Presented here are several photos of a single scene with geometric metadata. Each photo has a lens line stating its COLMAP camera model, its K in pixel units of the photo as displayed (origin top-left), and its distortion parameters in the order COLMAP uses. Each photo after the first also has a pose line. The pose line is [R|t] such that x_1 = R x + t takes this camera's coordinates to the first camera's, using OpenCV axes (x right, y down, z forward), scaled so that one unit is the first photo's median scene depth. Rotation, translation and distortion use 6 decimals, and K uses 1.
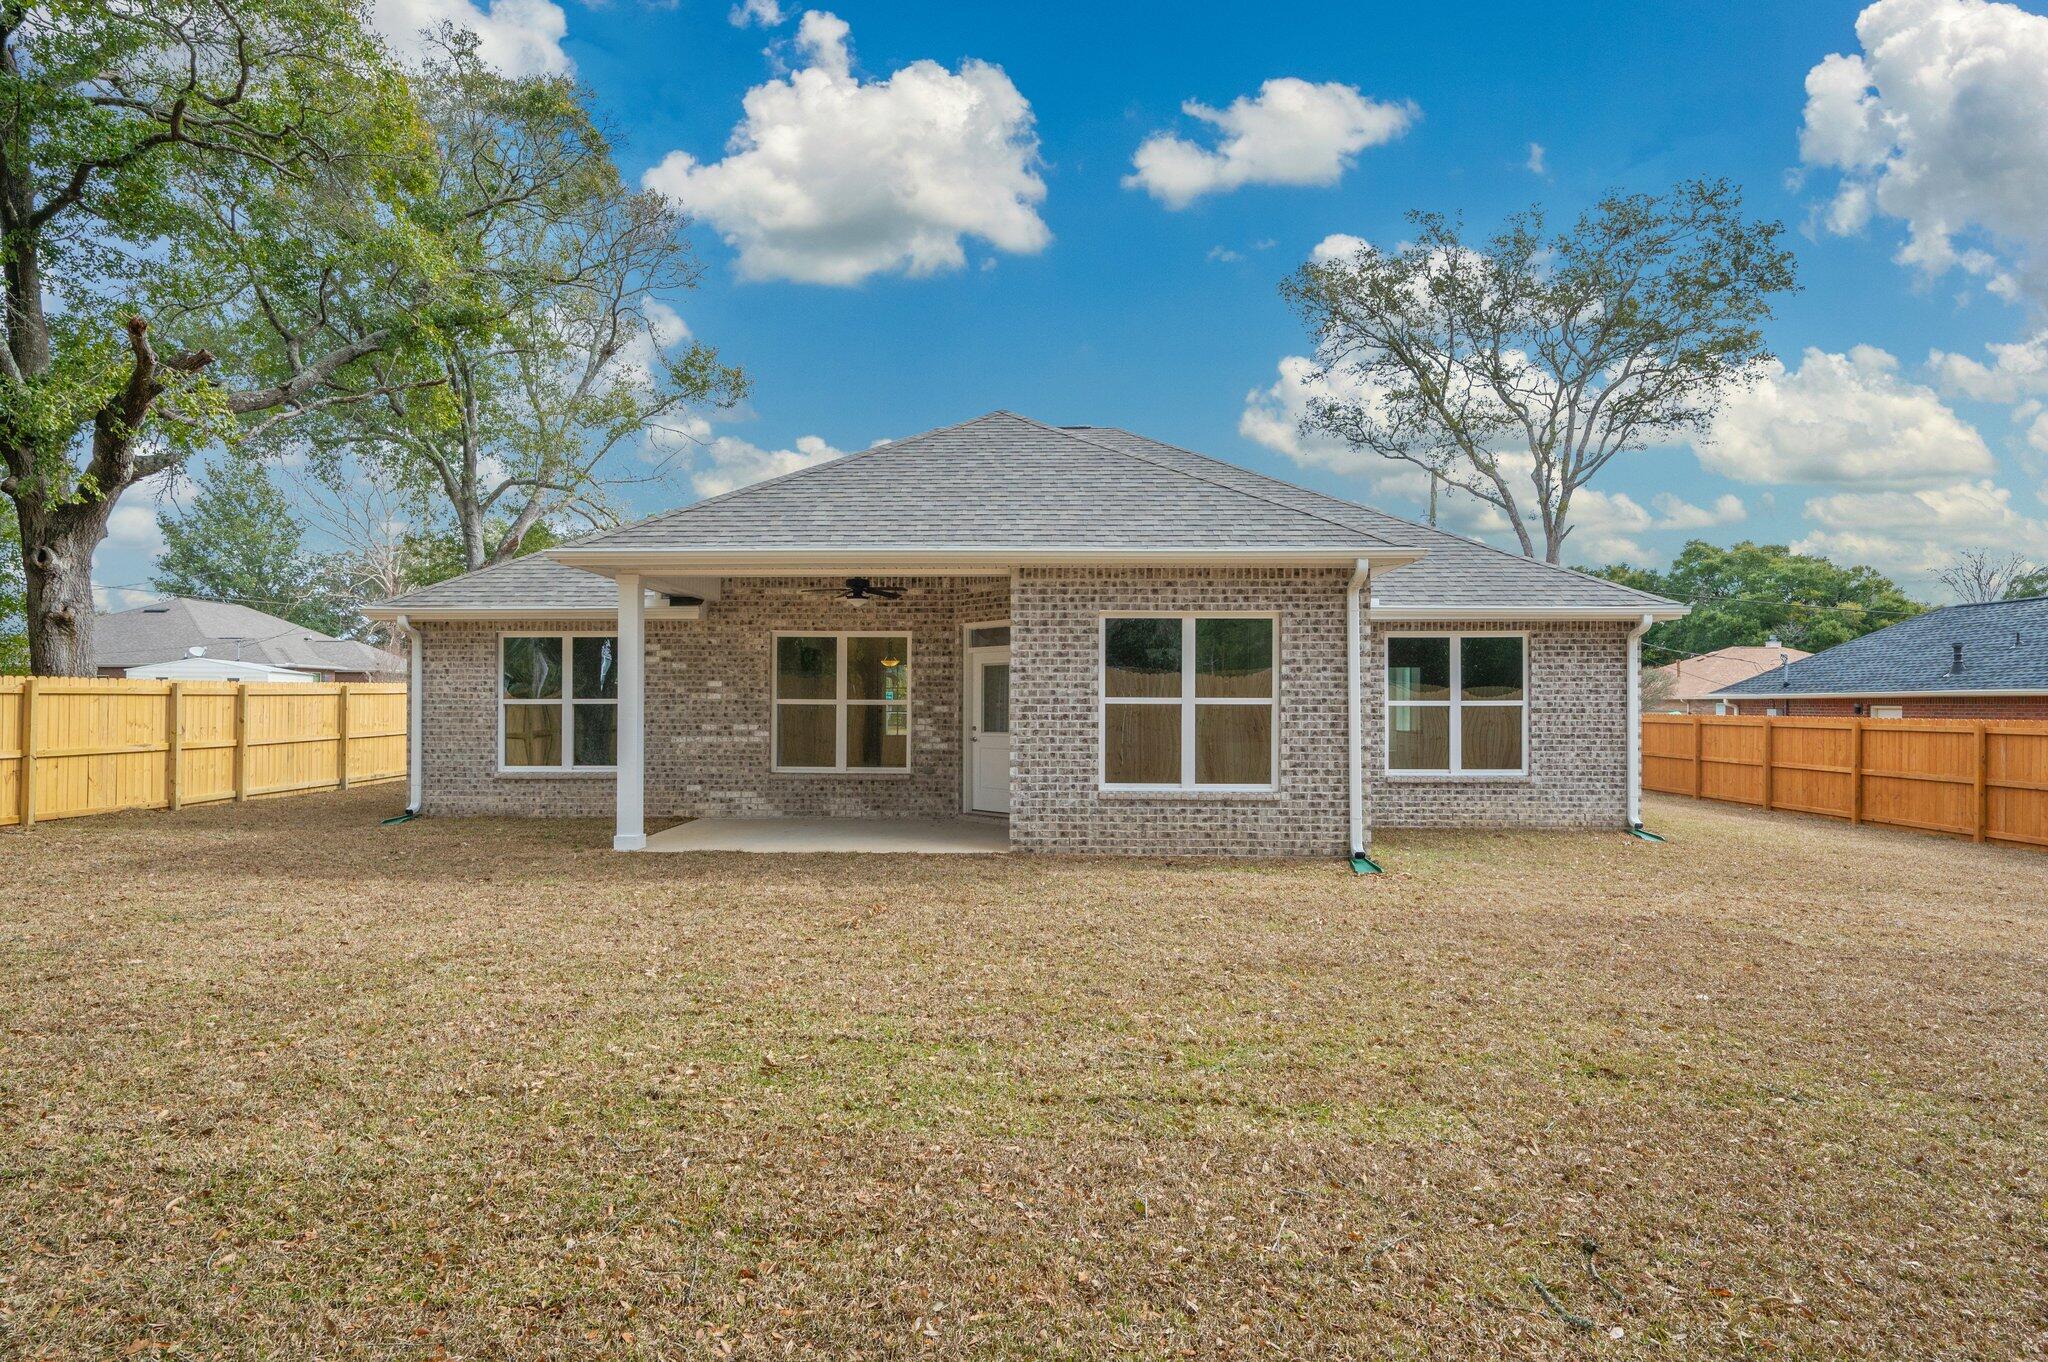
lens RADIAL K [[1129.6, 0, 1015.1], [0, 1129.6, 689.0], [0, 0, 1]] dist [-0.001407, -0.000100]
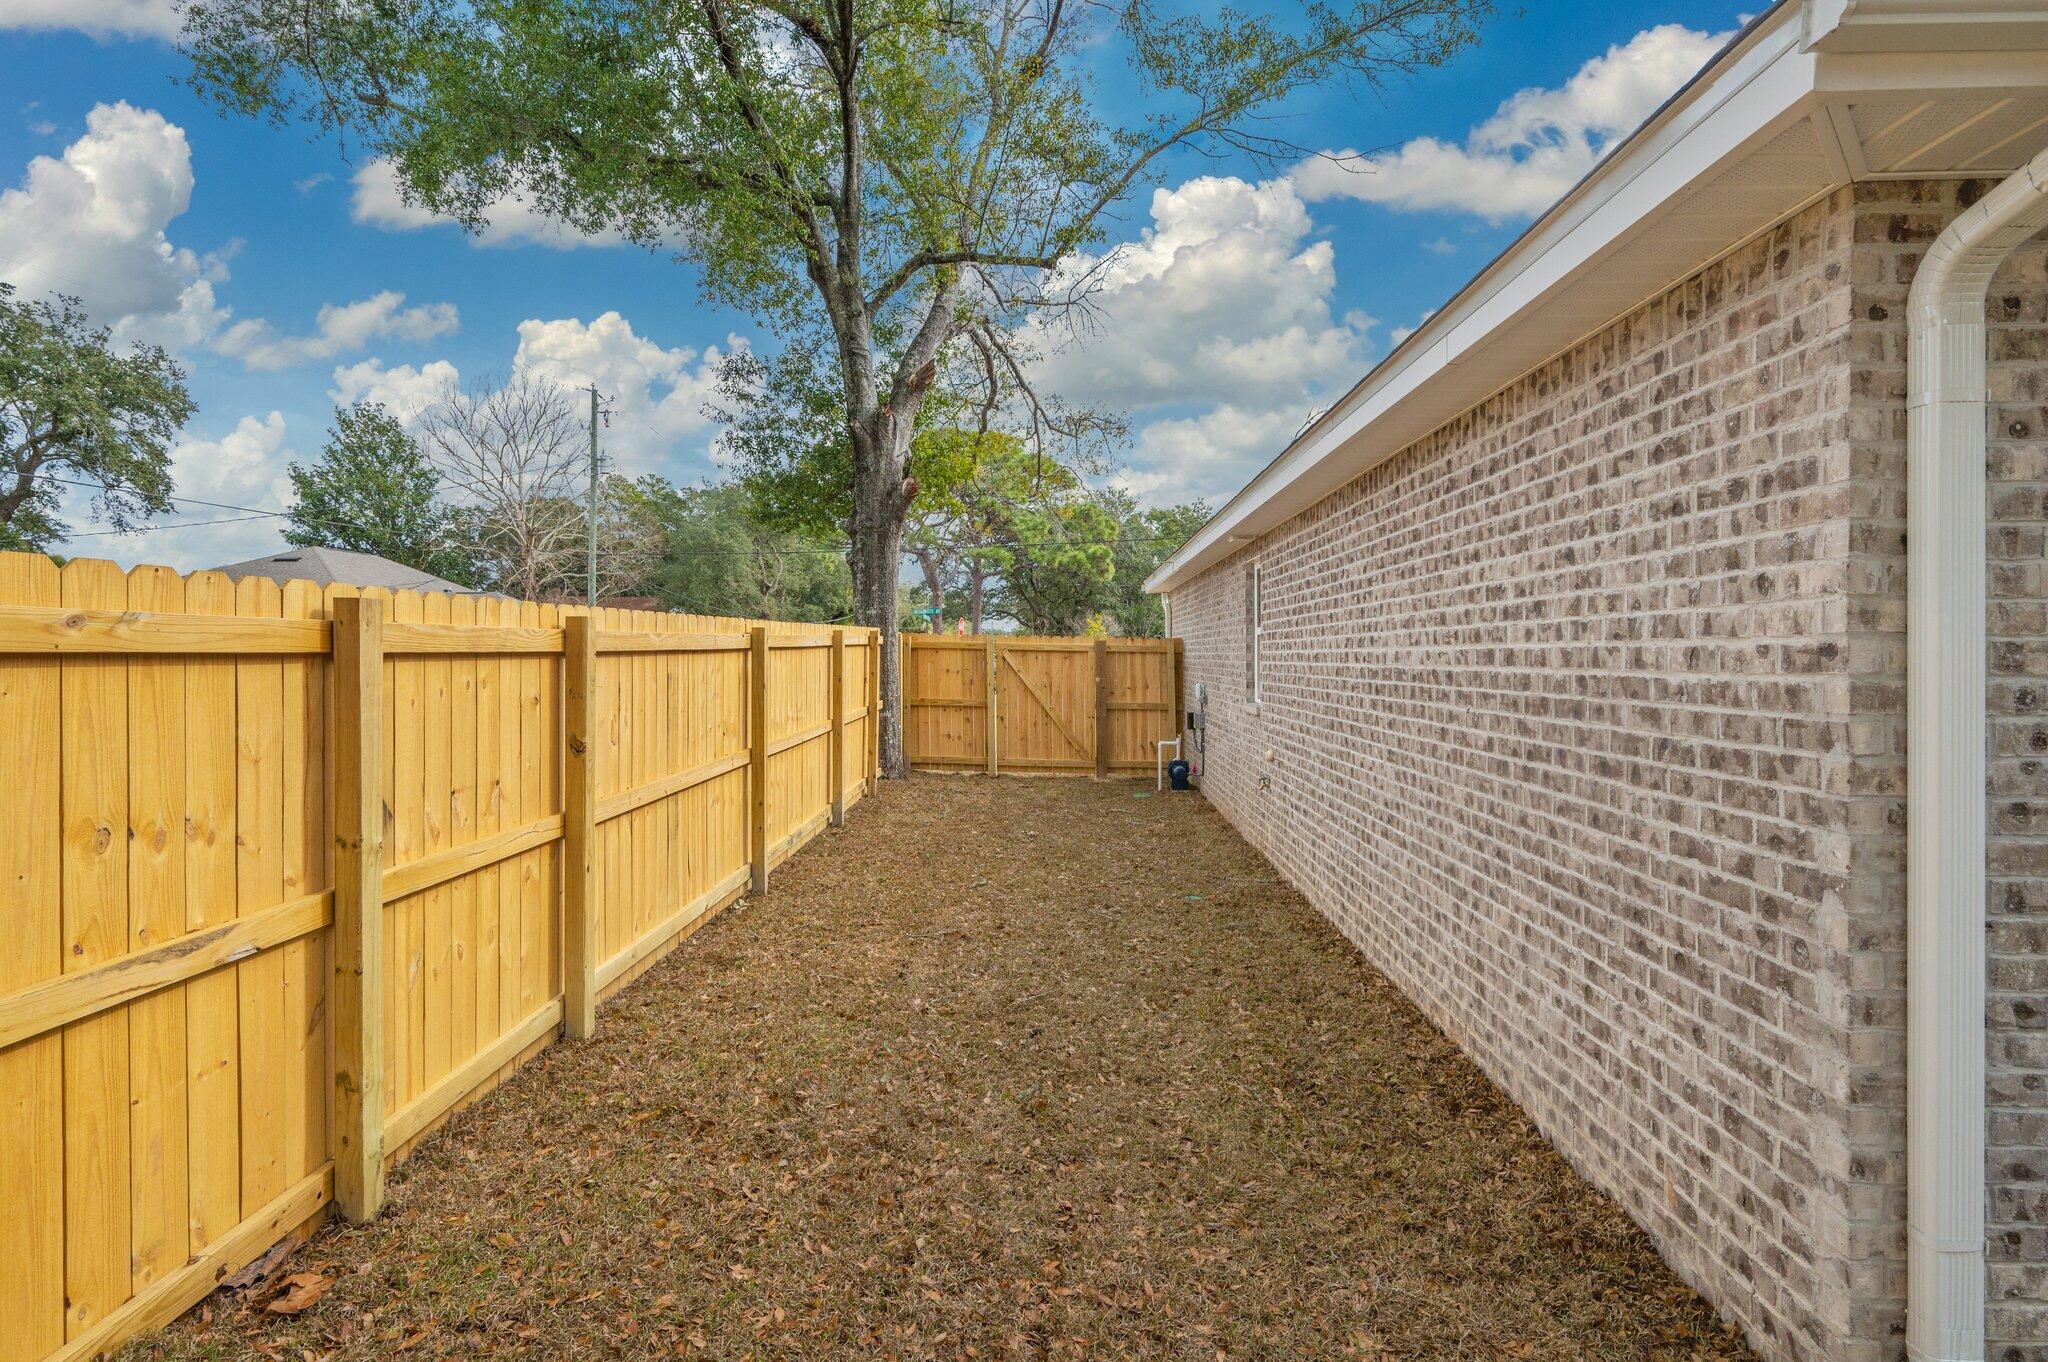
lens RADIAL K [[977.5, 0, 1024.6], [0, 977.5, 660.3], [0, 0, 1]] dist [0.002603, 0.000328]
pose [[0.999971, -0.002395, -0.007277, -0.661529], [0.002532, 0.999819, 0.018864, 0.003285], [0.007231, -0.018882, 0.999796, 0.877552]]
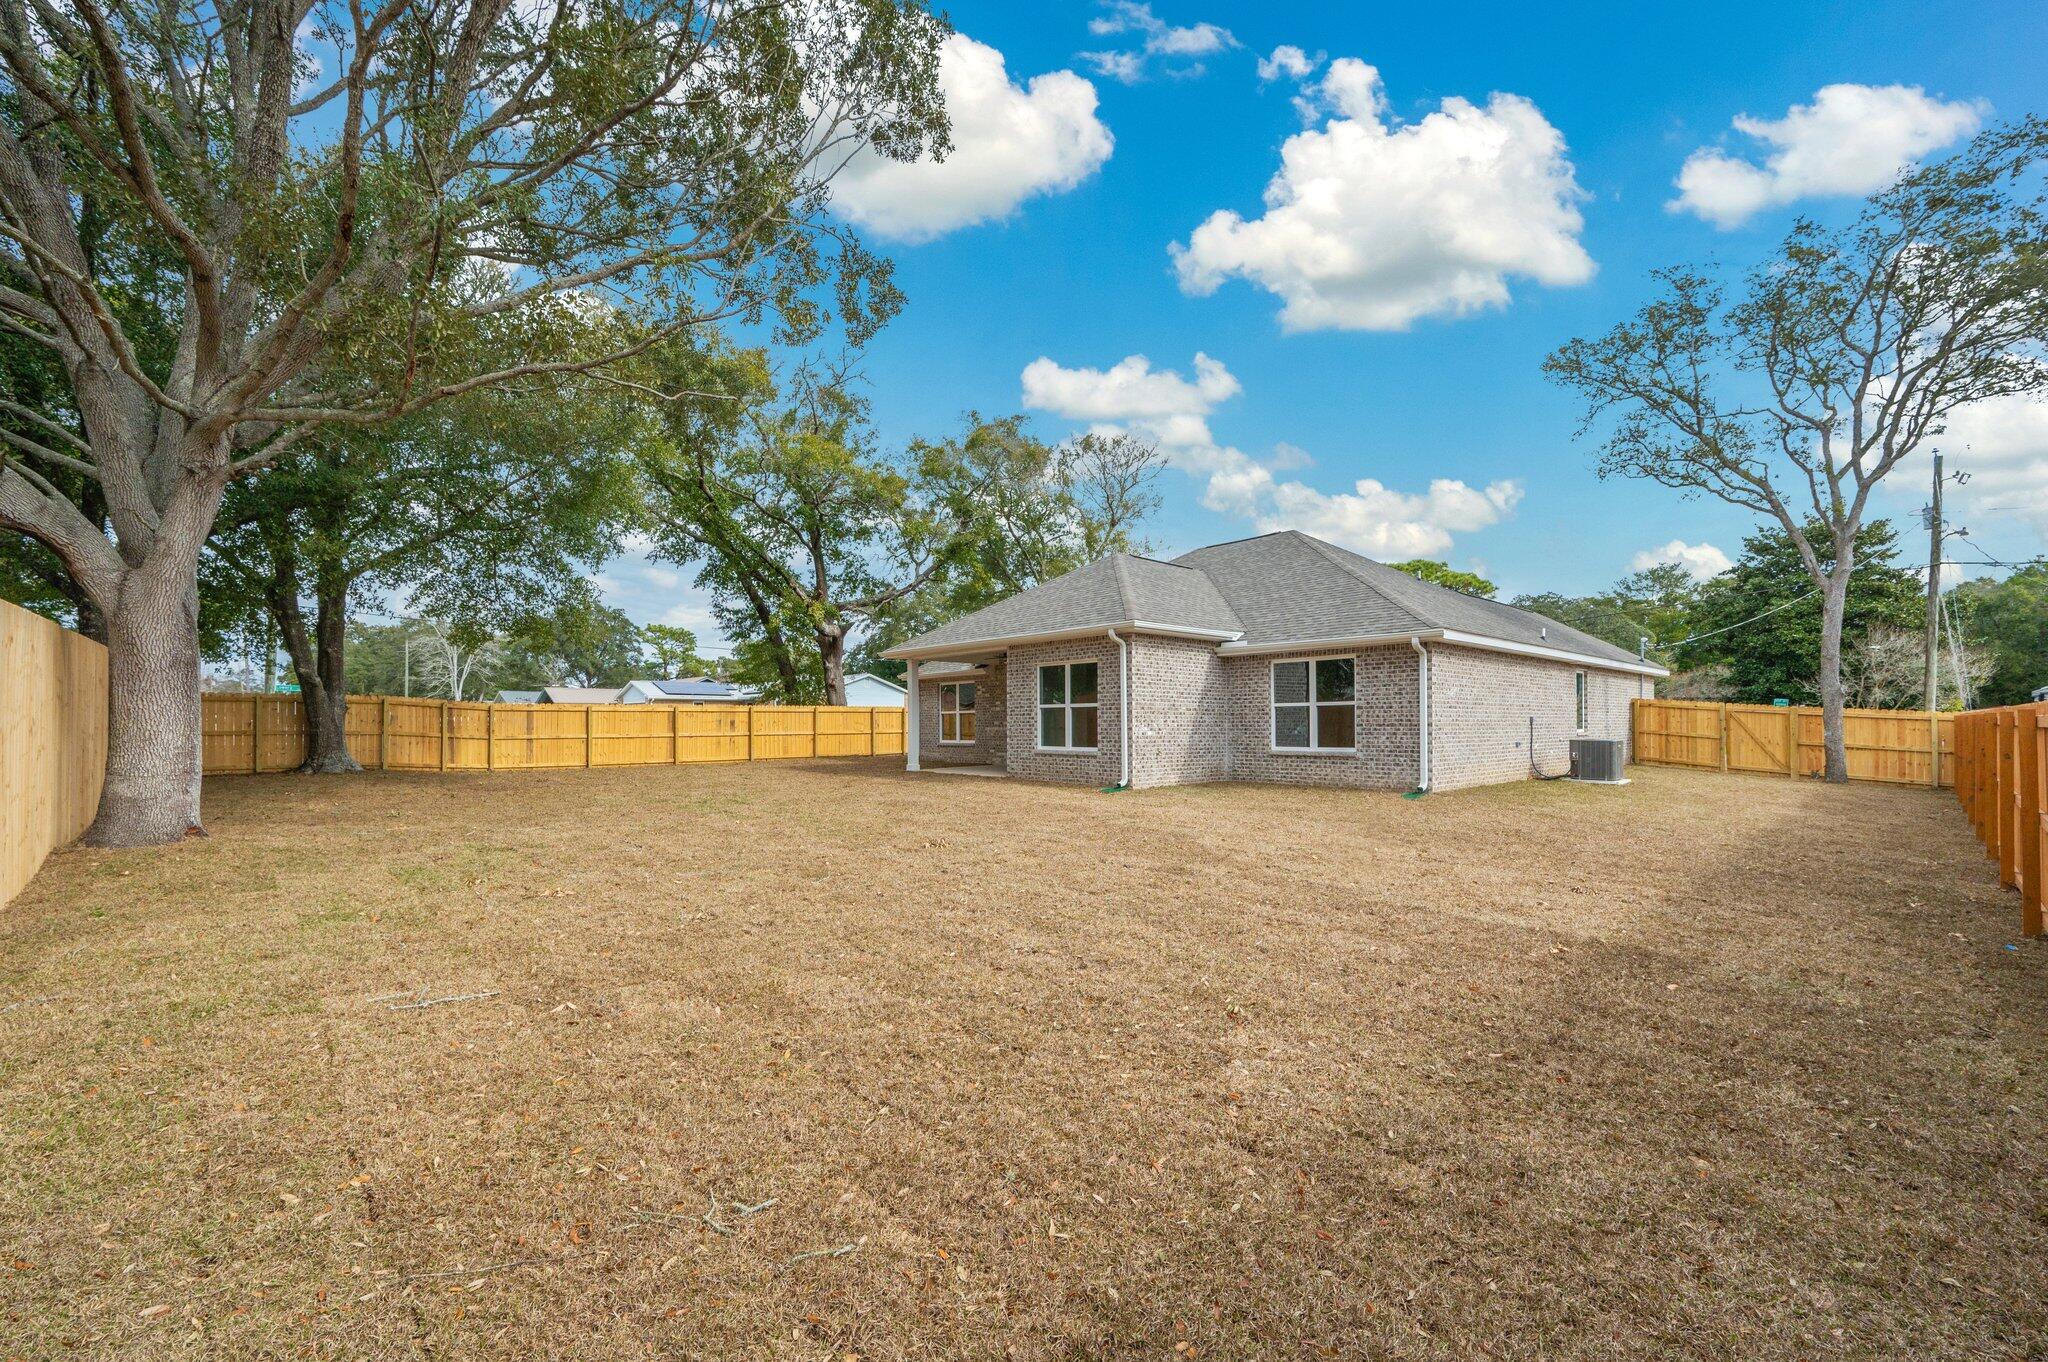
lens RADIAL K [[819.9, 0, 1023.4], [0, 819.9, 718.6], [0, 0, 1]] dist [0.000360, -0.000083]
pose [[0.687544, -0.010012, -0.726074, 0.915749], [0.016924, 0.999854, 0.002239, 0.022998], [0.725945, -0.013828, 0.687613, -0.047062]]
